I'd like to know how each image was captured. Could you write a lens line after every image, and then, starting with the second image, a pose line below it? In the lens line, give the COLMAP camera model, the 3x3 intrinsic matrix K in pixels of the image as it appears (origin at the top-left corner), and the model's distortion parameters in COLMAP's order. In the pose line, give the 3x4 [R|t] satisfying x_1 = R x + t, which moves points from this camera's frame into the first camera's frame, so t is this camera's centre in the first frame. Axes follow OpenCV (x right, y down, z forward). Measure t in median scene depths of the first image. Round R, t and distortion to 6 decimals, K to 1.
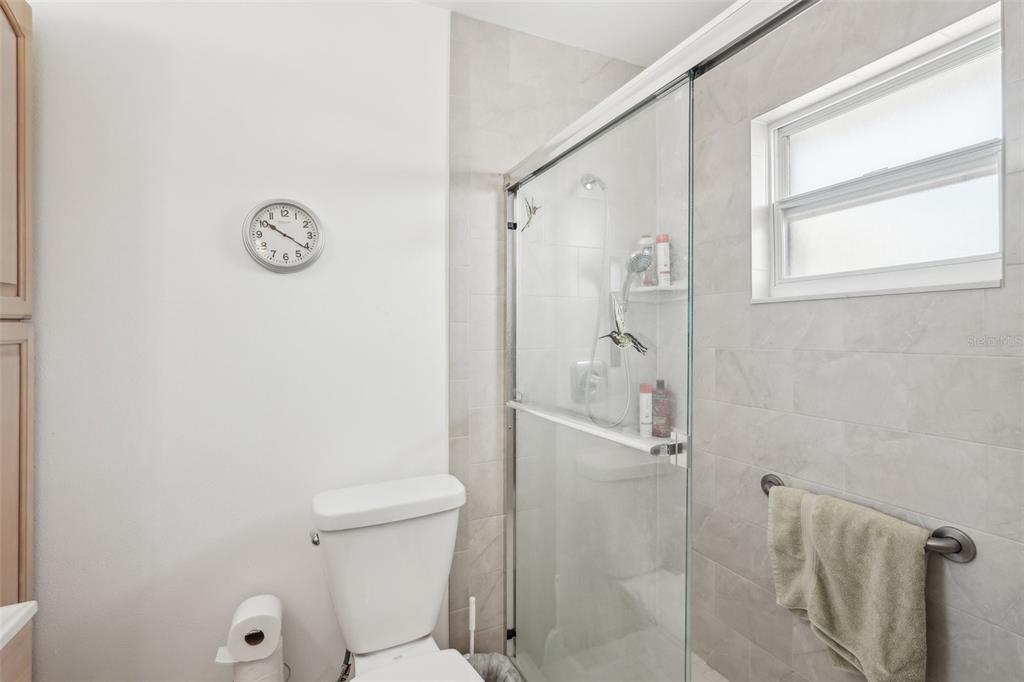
lens RADIAL K [[468.2, 0, 511.6], [0, 468.2, 338.3], [0, 0, 1]] dist [-0.009353, 0.004255]
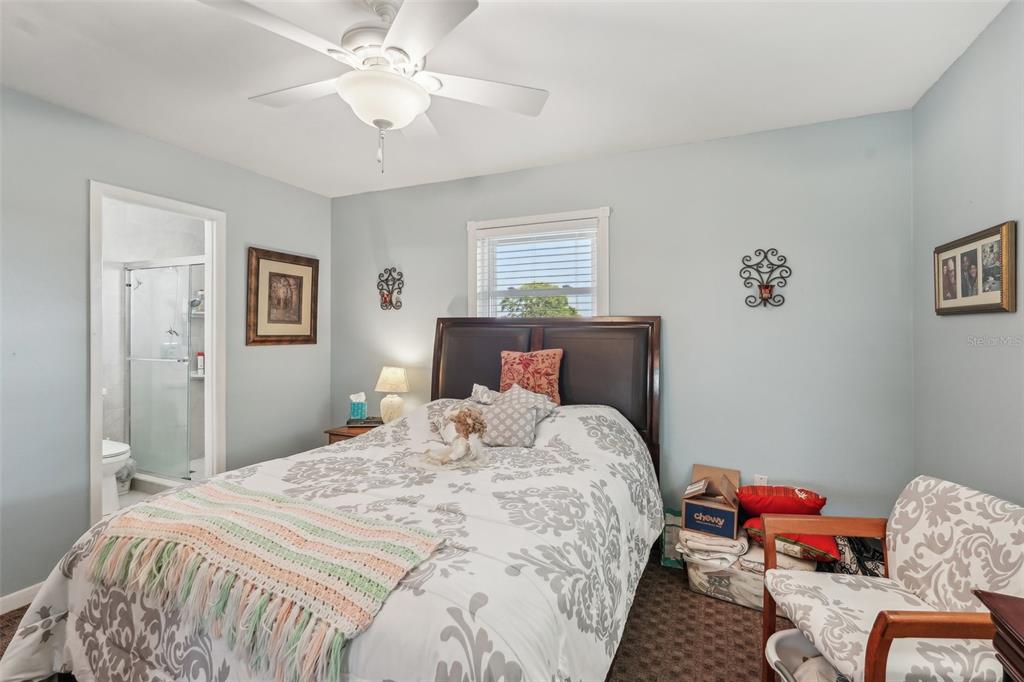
lens RADIAL K [[468.2, 0, 509.9], [0, 468.2, 337.9], [0, 0, 1]] dist [-0.009353, 0.004255]
pose [[0.746563, 0.003431, 0.665306, -0.125555], [-0.004562, 0.999990, -0.000038, 0.018560], [-0.665299, -0.003006, 0.746571, -2.054211]]
